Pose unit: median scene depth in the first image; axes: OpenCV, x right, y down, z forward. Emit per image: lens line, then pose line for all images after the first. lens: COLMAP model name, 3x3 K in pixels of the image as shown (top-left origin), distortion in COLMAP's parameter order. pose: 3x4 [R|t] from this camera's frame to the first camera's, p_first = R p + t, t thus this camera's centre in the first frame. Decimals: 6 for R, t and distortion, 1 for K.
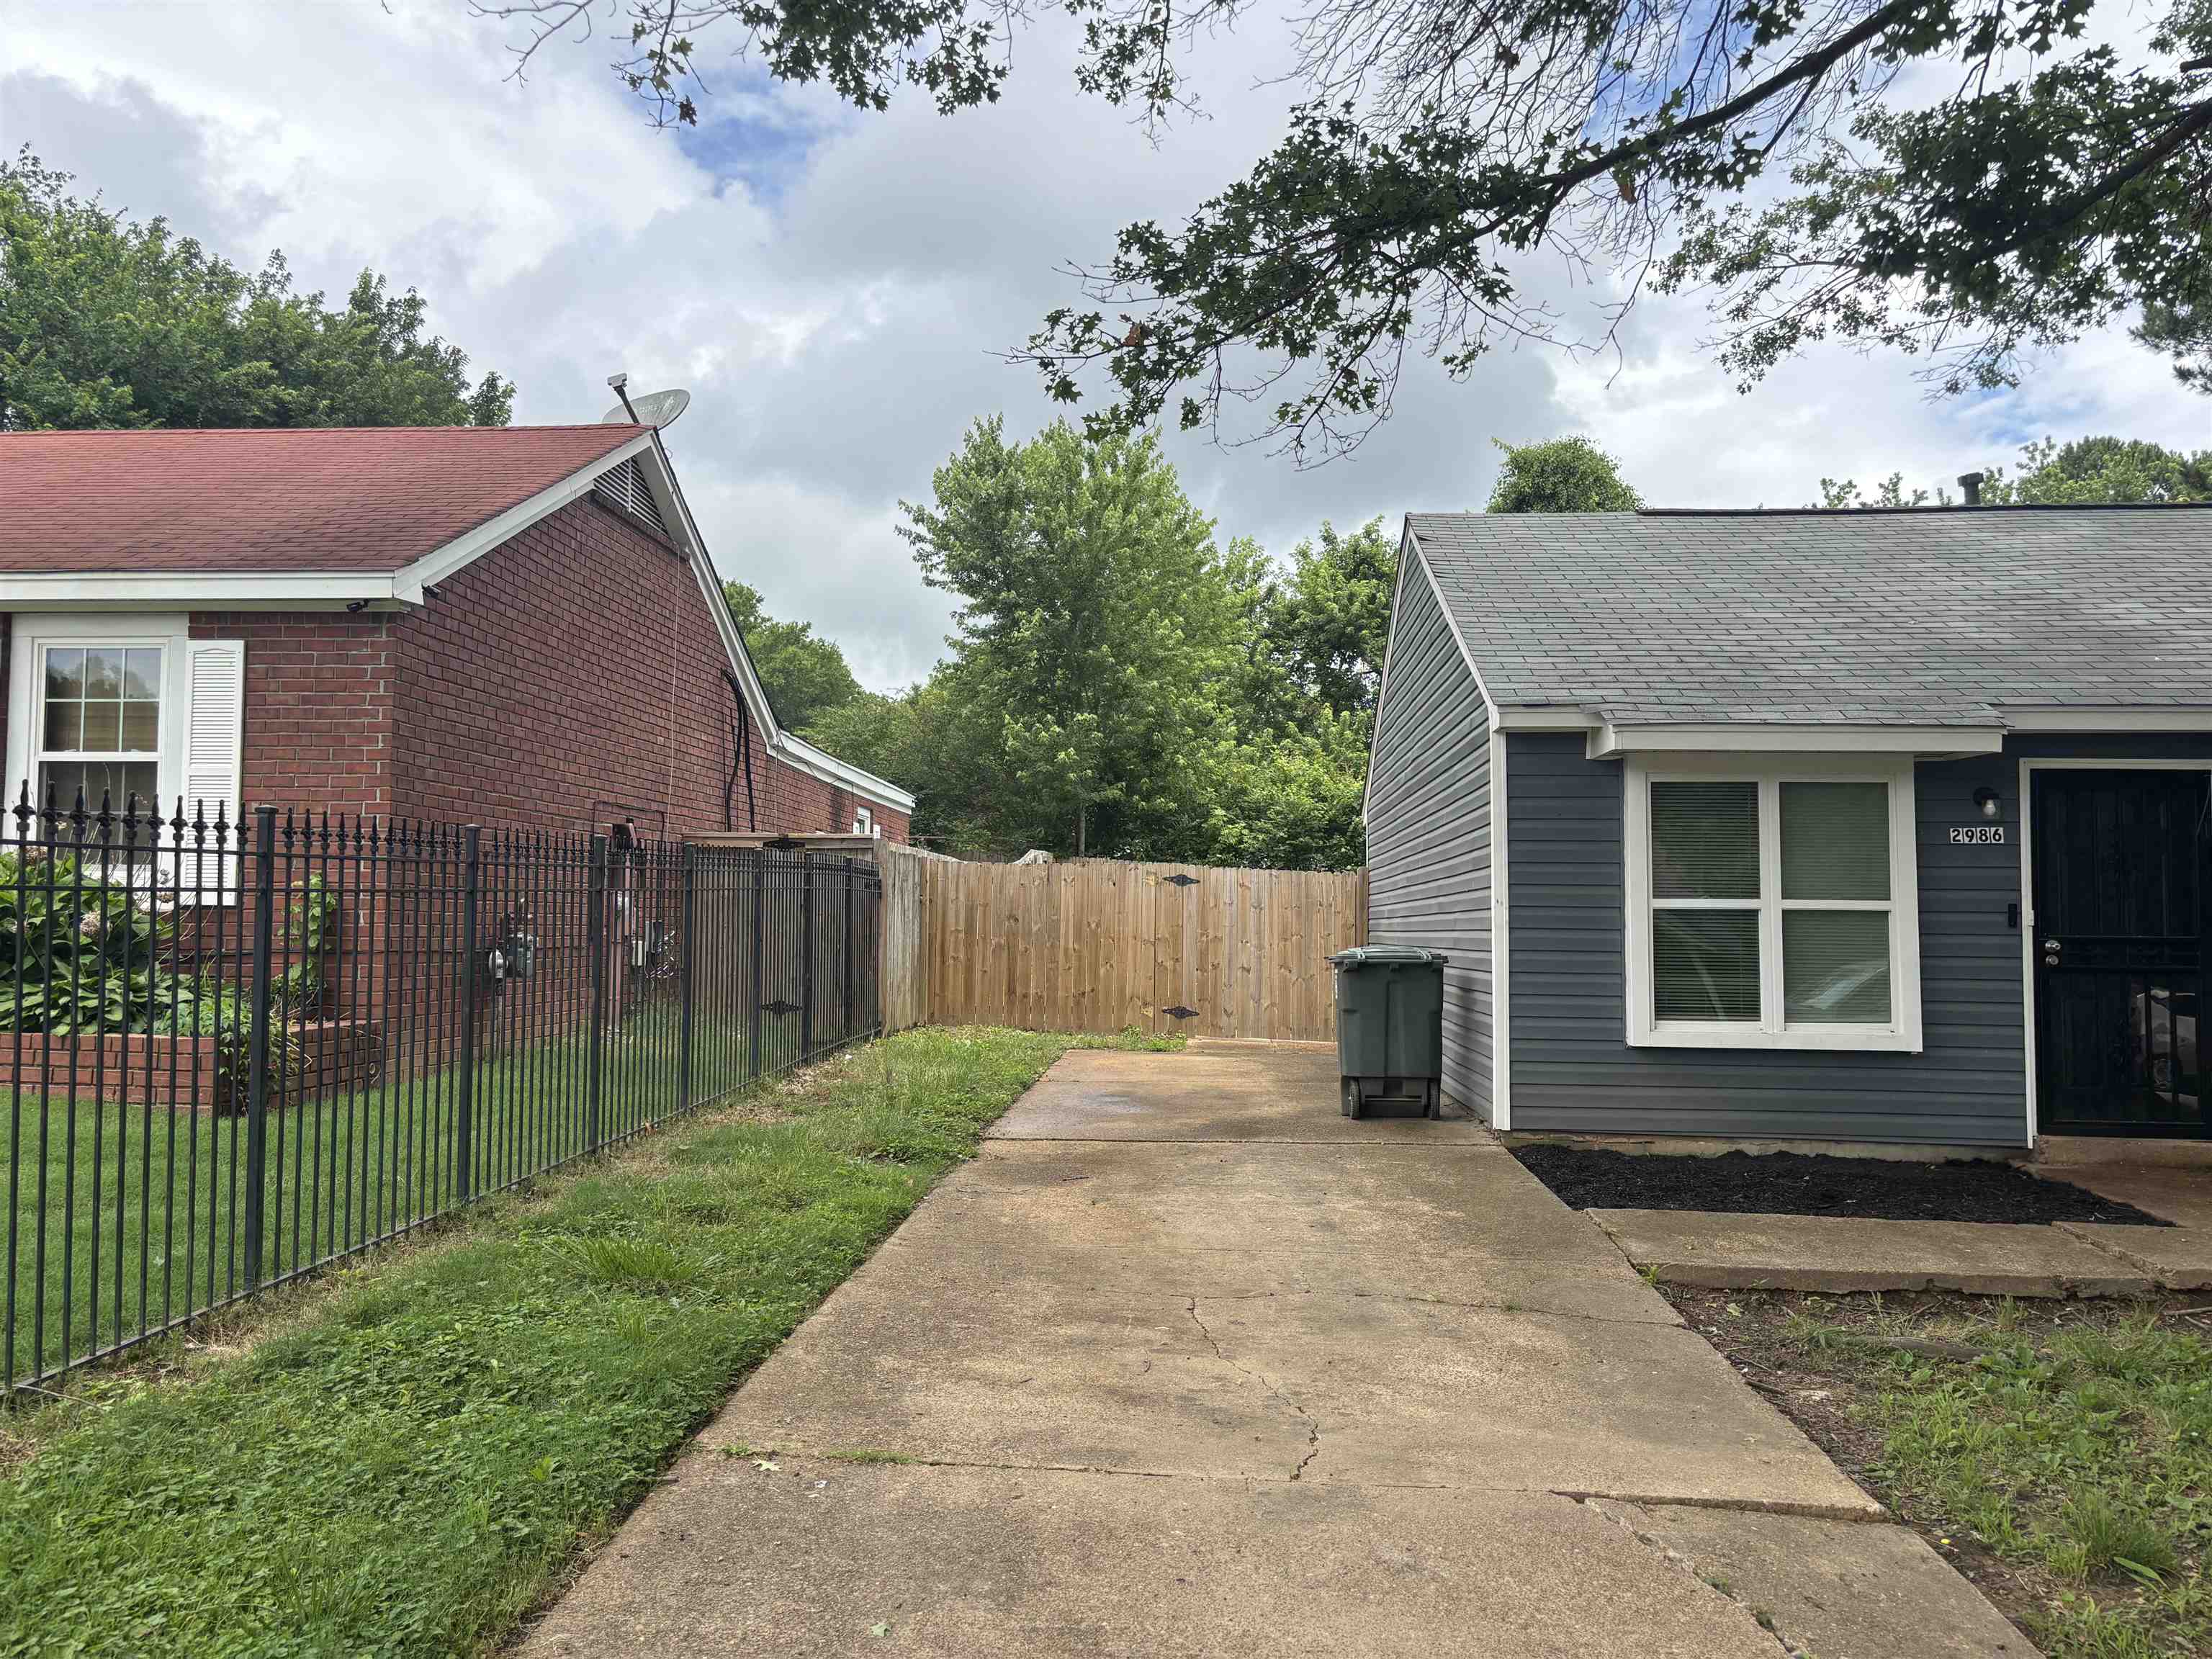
lens RADIAL K [[1647.7, 0, 1110.3], [0, 1647.7, 841.8], [0, 0, 1]] dist [0.031885, -0.052361]
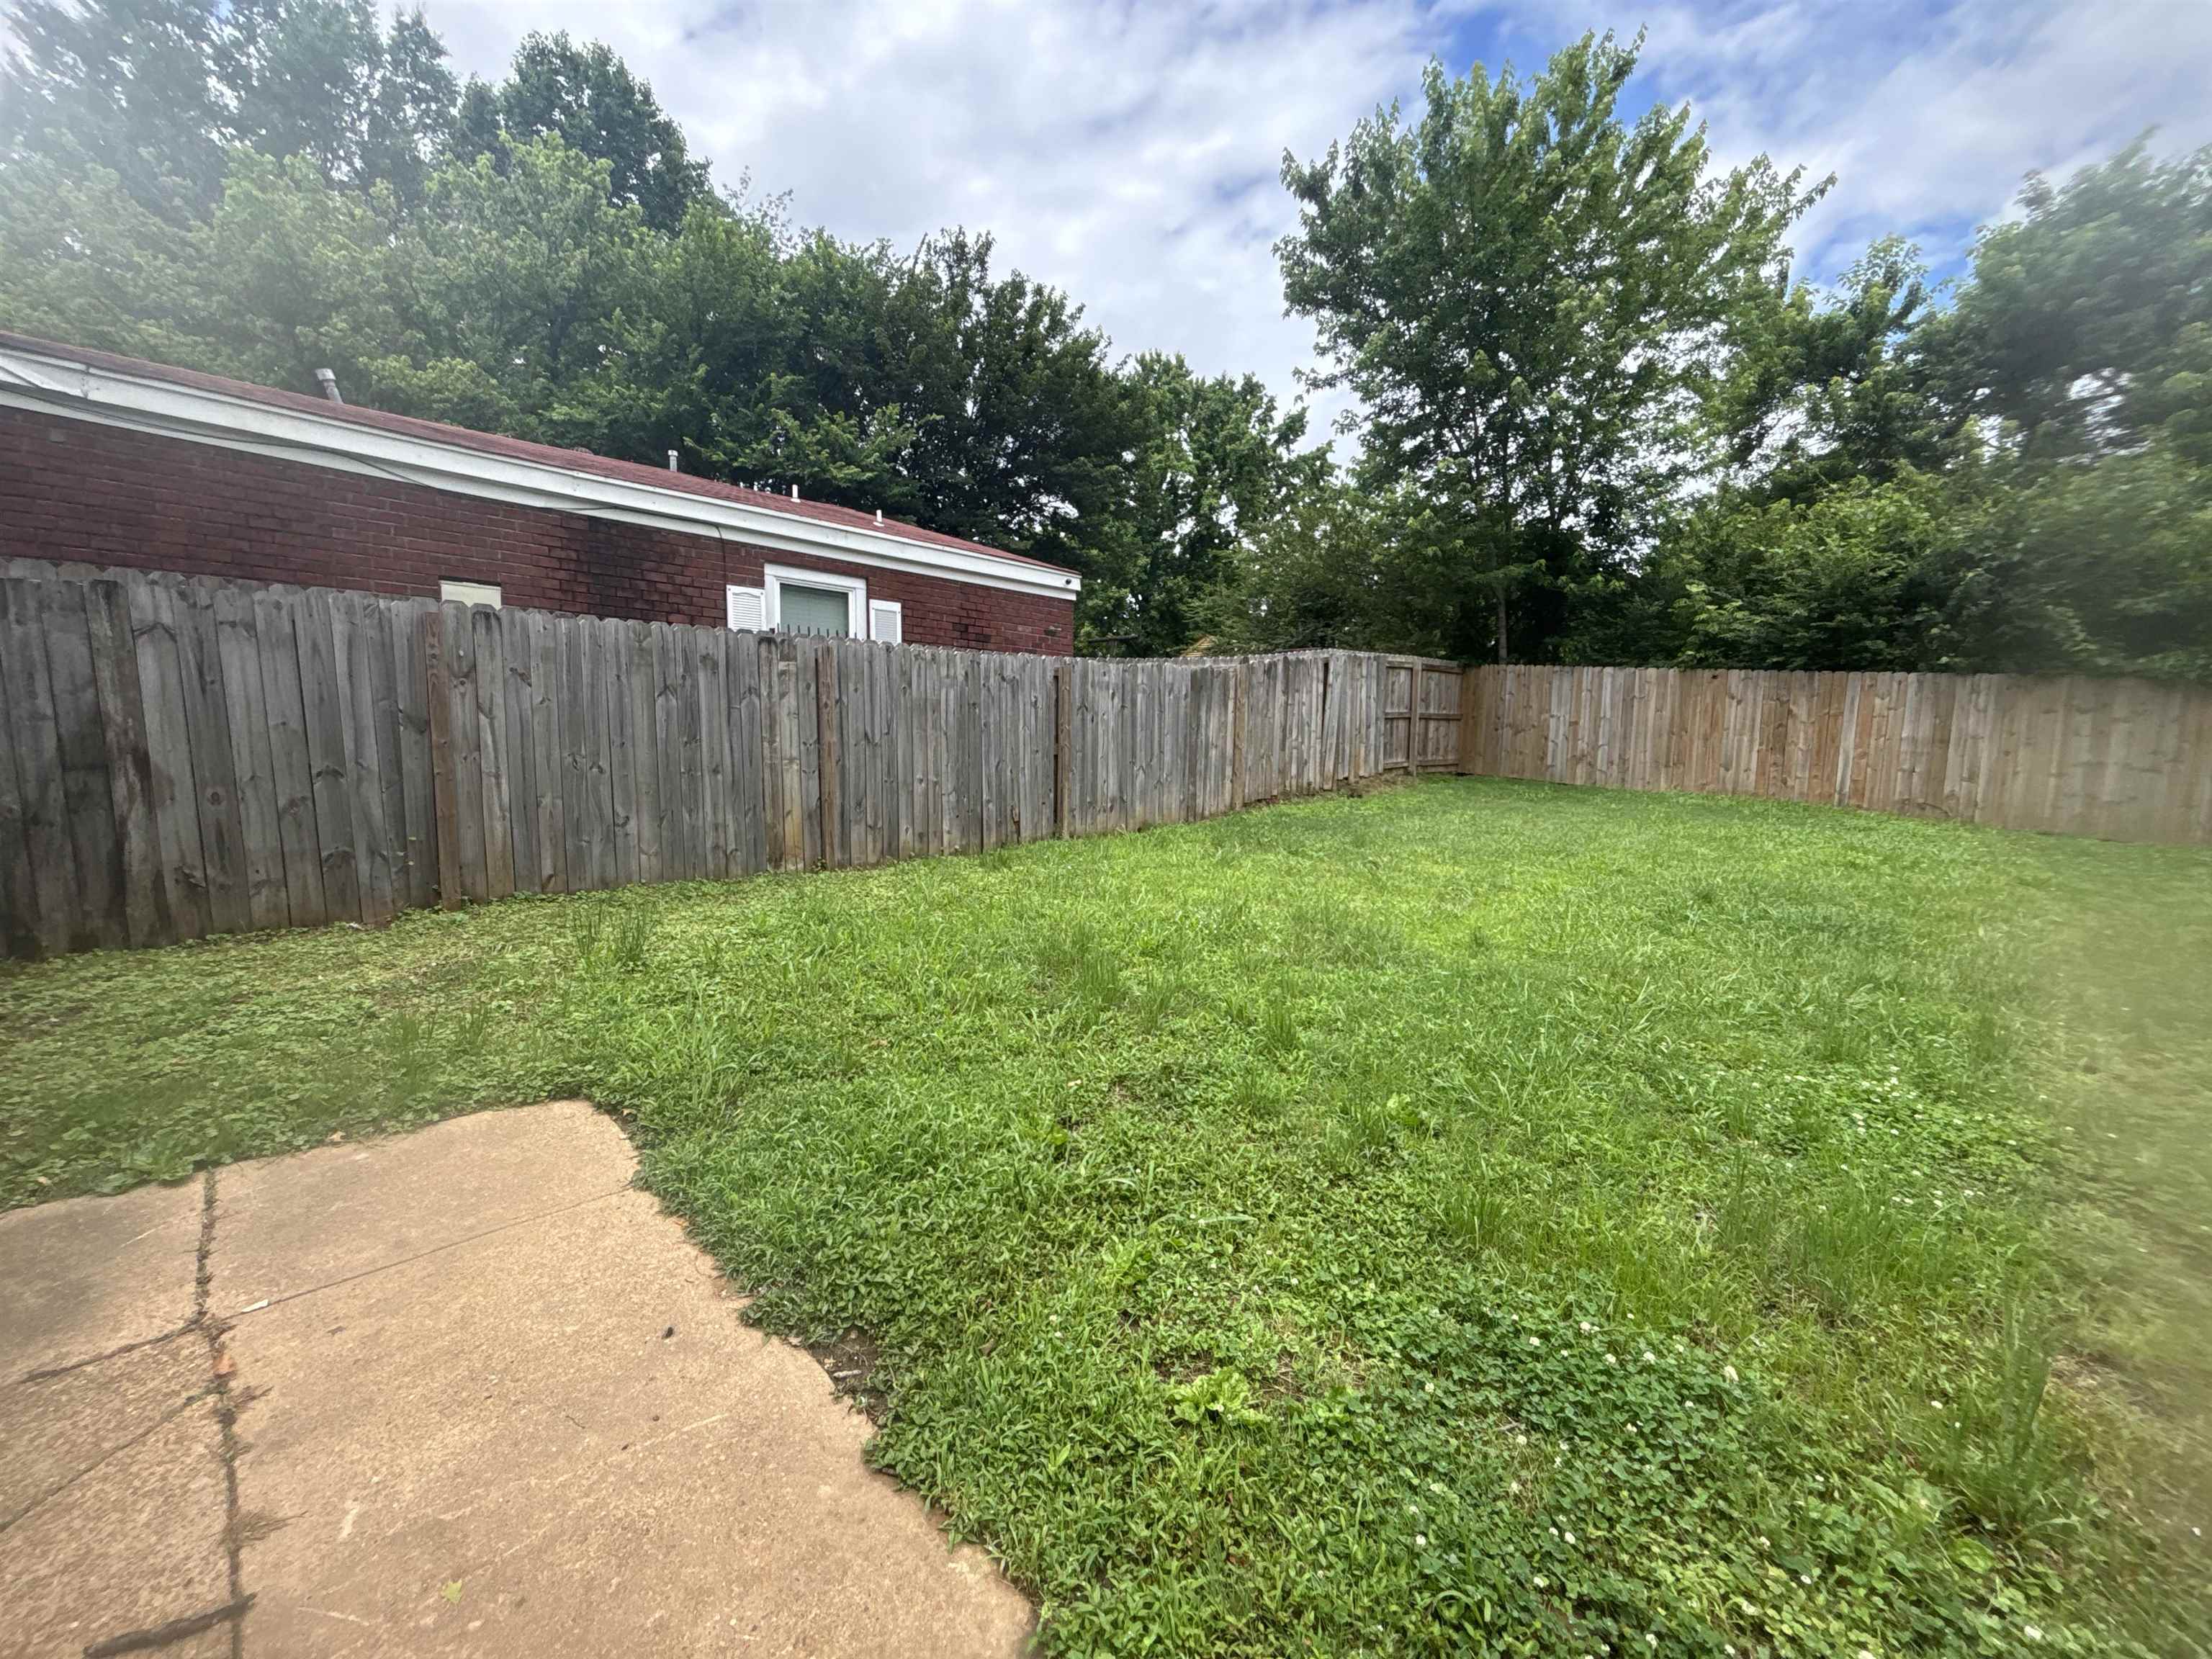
lens RADIAL K [[890.8, 0, 1106.9], [0, 890.8, 831.3], [0, 0, 1]] dist [0.007746, -0.001761]
pose [[0.757124, 0.076444, -0.648783, 0.119734], [0.021992, 0.989585, 0.142263, 0.022304], [0.652901, -0.121979, 0.747557, 0.501603]]
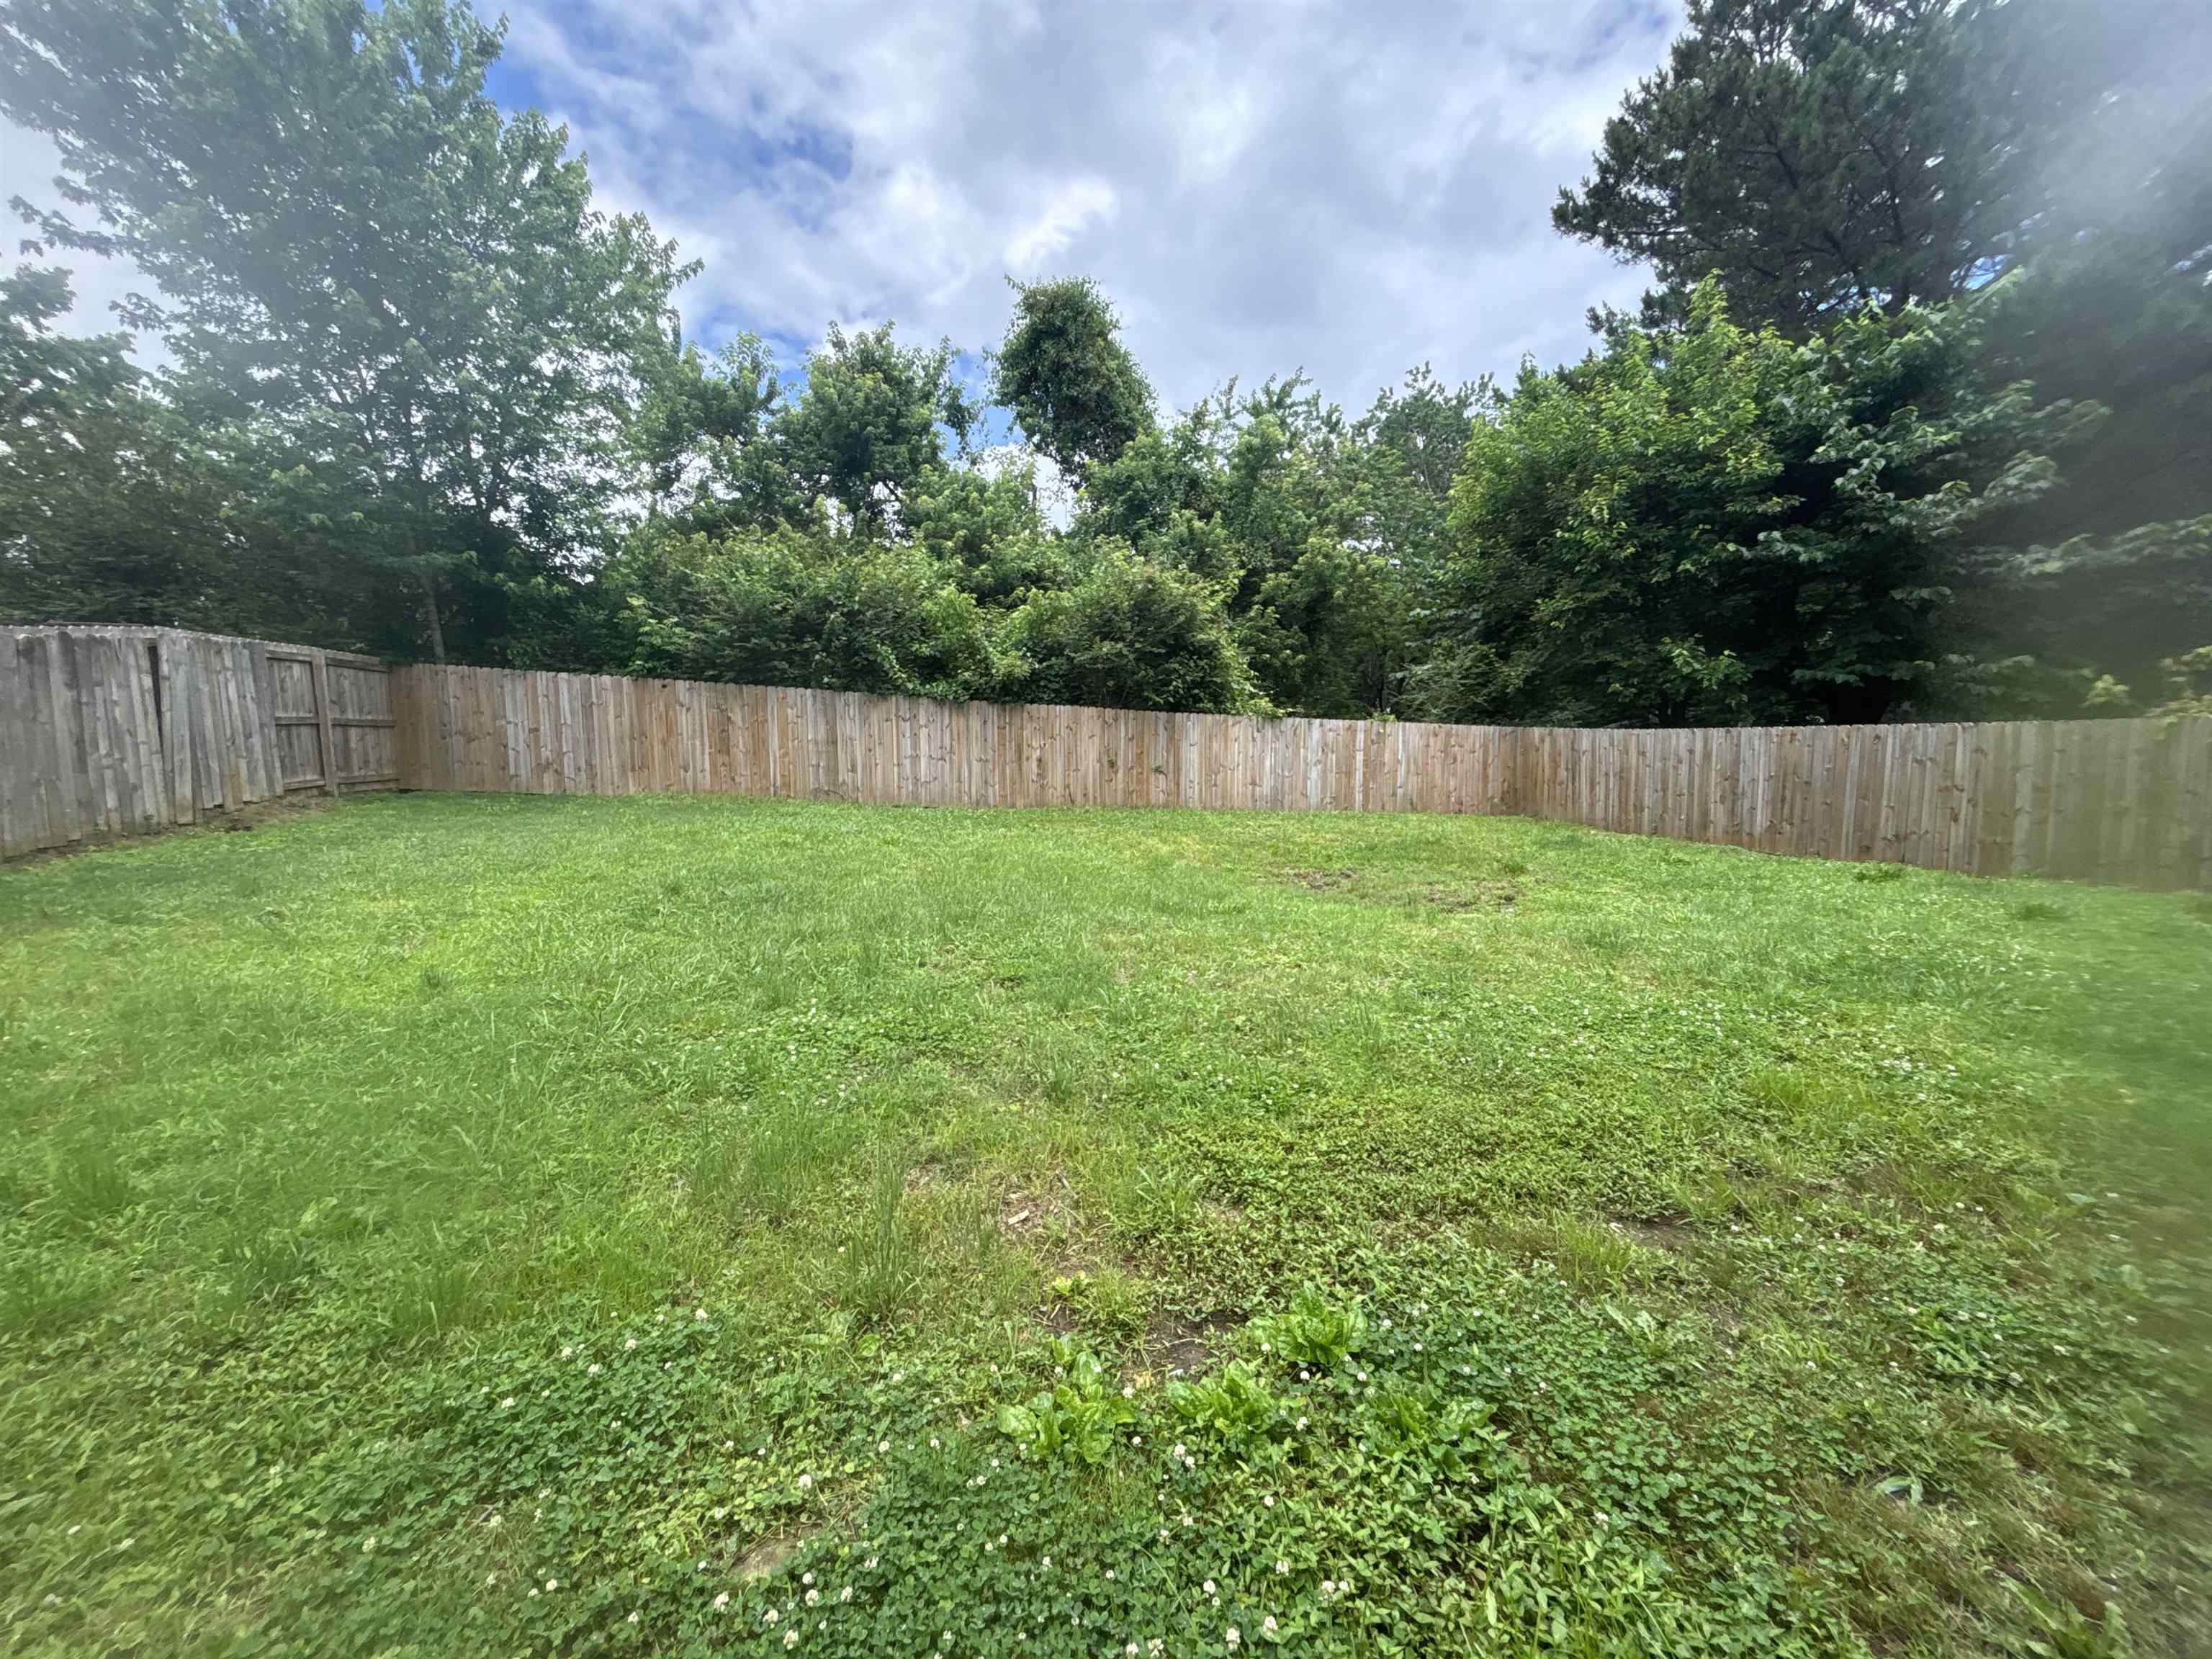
lens RADIAL K [[890.8, 0, 1106.6], [0, 890.8, 830.0], [0, 0, 1]] dist [0.007746, -0.001761]
pose [[0.949460, -0.046033, 0.310495, 0.125811], [0.000198, 0.989275, 0.146062, 0.022512], [-0.313889, -0.138619, 0.939286, 0.502845]]
